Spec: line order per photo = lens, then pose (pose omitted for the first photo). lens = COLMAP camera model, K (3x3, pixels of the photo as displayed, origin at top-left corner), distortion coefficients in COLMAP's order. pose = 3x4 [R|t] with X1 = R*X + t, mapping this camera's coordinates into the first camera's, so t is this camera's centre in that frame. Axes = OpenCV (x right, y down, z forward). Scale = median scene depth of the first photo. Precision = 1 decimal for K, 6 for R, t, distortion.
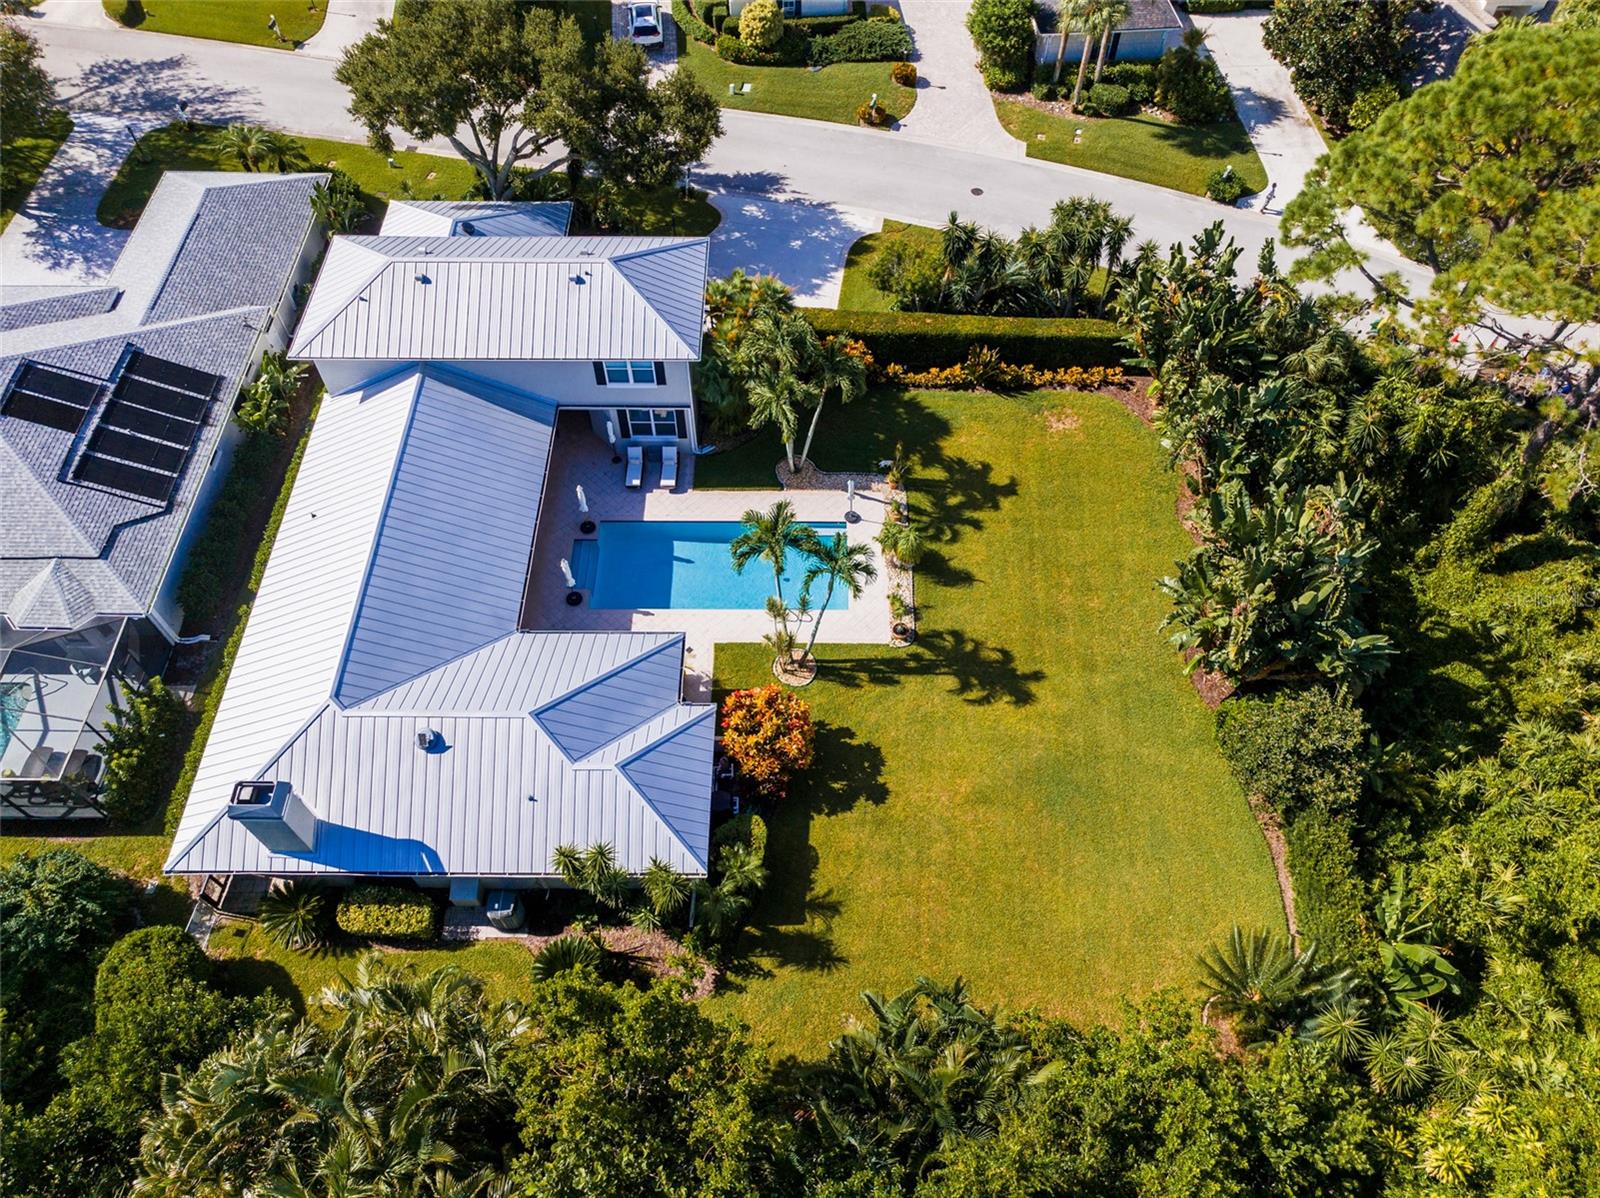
lens RADIAL K [[1111.4, 0, 811.6], [0, 1111.4, 596.4], [0, 0, 1]] dist [-0.021284, 0.001423]
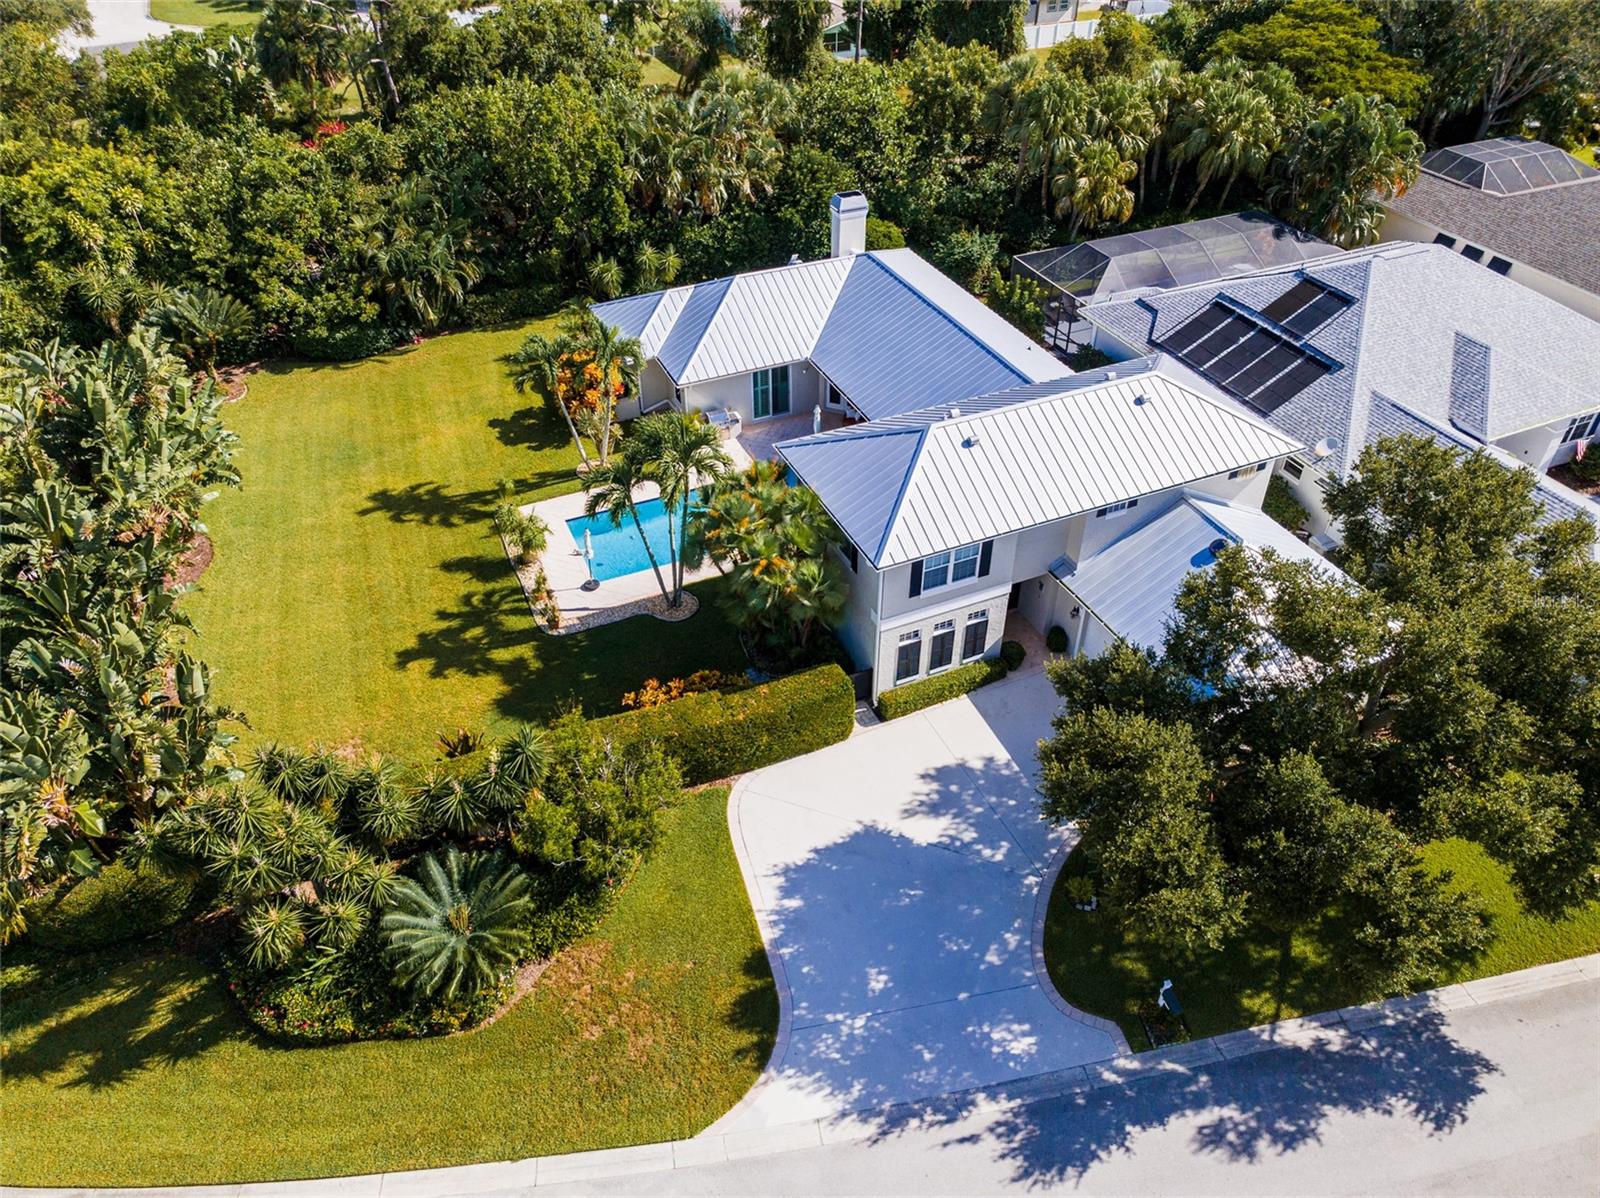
lens RADIAL K [[1111.4, 0, 811.6], [0, 1111.4, 596.4], [0, 0, 1]] dist [-0.021284, 0.001423]
pose [[-0.910063, 0.254693, -0.326981, 0.174153], [-0.346992, -0.036729, 0.937149, -1.003711], [0.226676, 0.966324, 0.121802, 0.993948]]
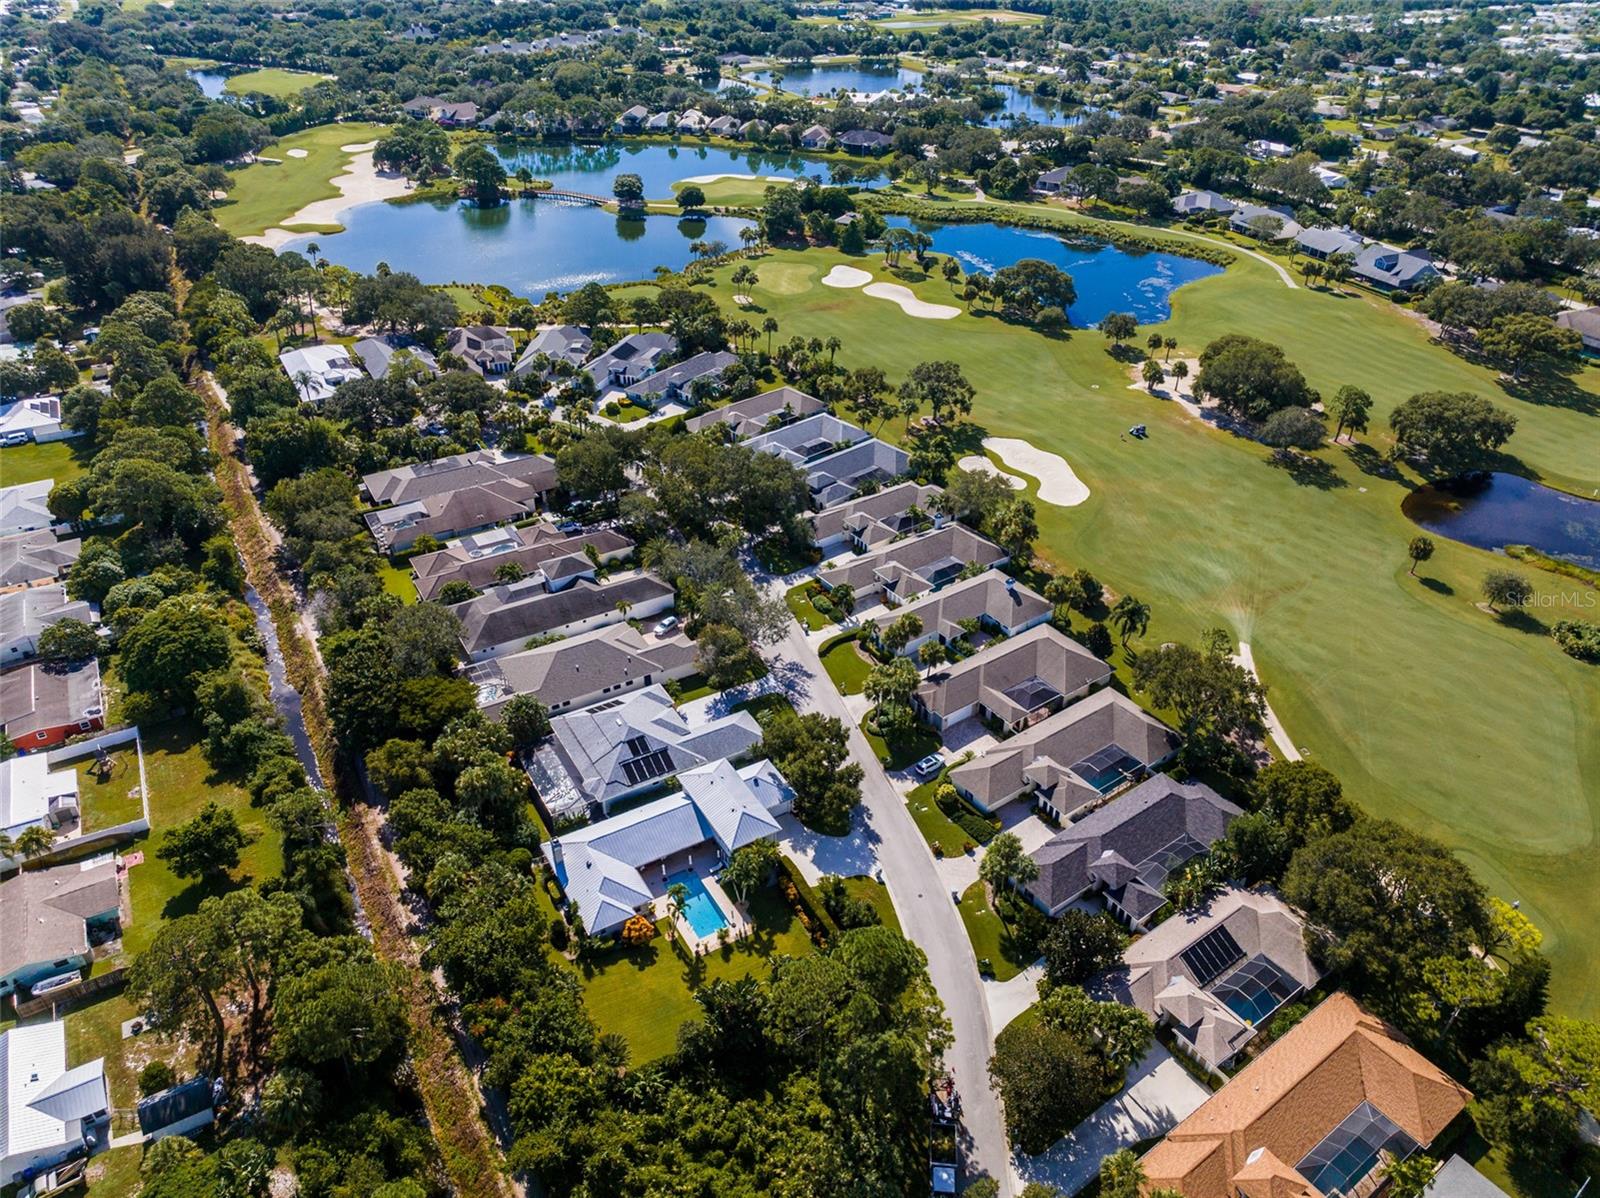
lens RADIAL K [[1111.4, 0, 811.6], [0, 1111.4, 596.4], [0, 0, 1]] dist [-0.021284, 0.001423]
pose [[0.513277, 0.455960, -0.727081, 1.987911], [-0.713075, 0.698006, -0.065663, -0.669282], [0.477567, 0.552167, 0.683405, -1.470798]]
